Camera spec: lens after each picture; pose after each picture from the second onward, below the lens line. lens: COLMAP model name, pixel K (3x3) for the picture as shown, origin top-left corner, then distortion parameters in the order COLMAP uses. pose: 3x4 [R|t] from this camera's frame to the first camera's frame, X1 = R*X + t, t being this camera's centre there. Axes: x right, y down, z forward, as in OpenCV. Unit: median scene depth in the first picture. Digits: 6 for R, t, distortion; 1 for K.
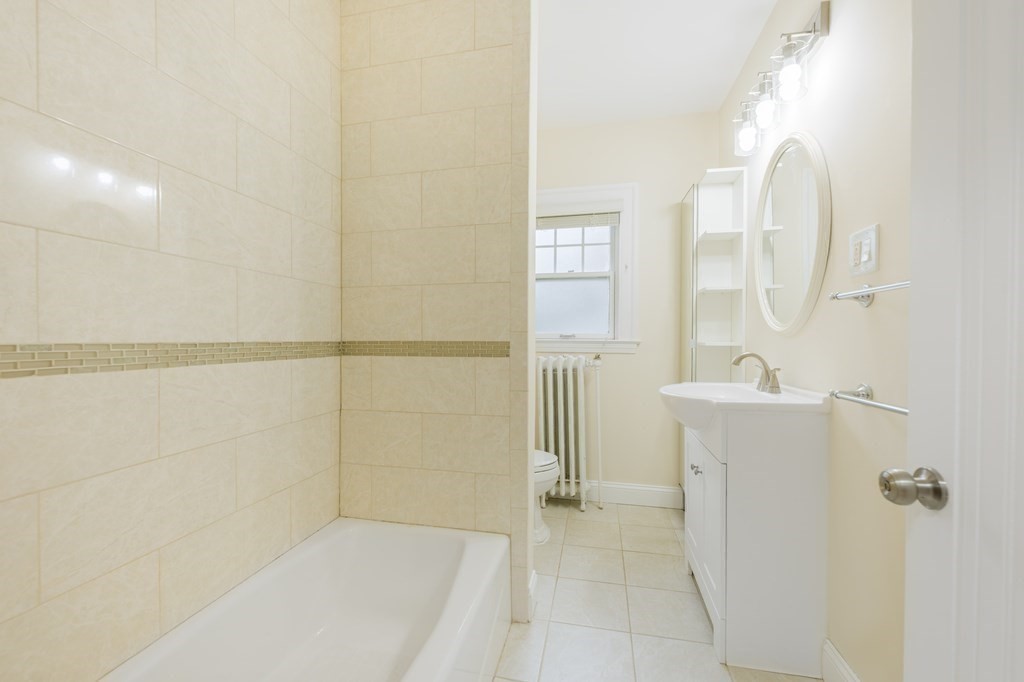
lens RADIAL K [[411.4, 0, 507.6], [0, 411.4, 343.0], [0, 0, 1]] dist [-0.002837, 0.000490]
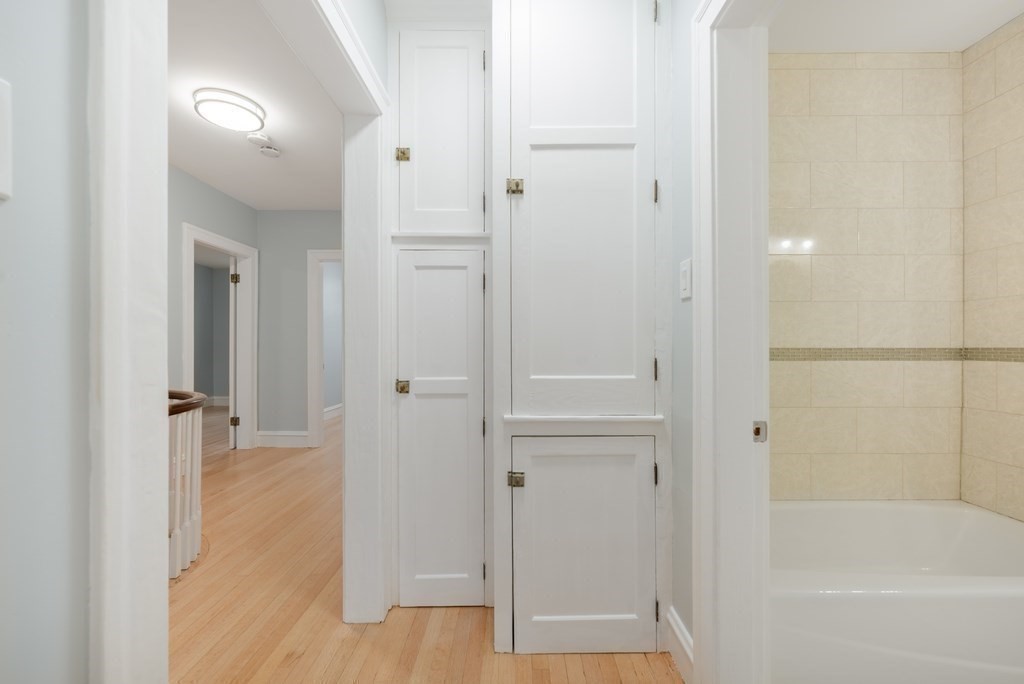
lens RADIAL K [[411.4, 0, 509.3], [0, 411.4, 344.9], [0, 0, 1]] dist [-0.002837, 0.000490]
pose [[0.213488, -0.001026, -0.976945, 0.459983], [-0.008479, 0.999960, -0.002903, 0.002082], [0.976909, 0.008903, 0.213471, -0.500598]]
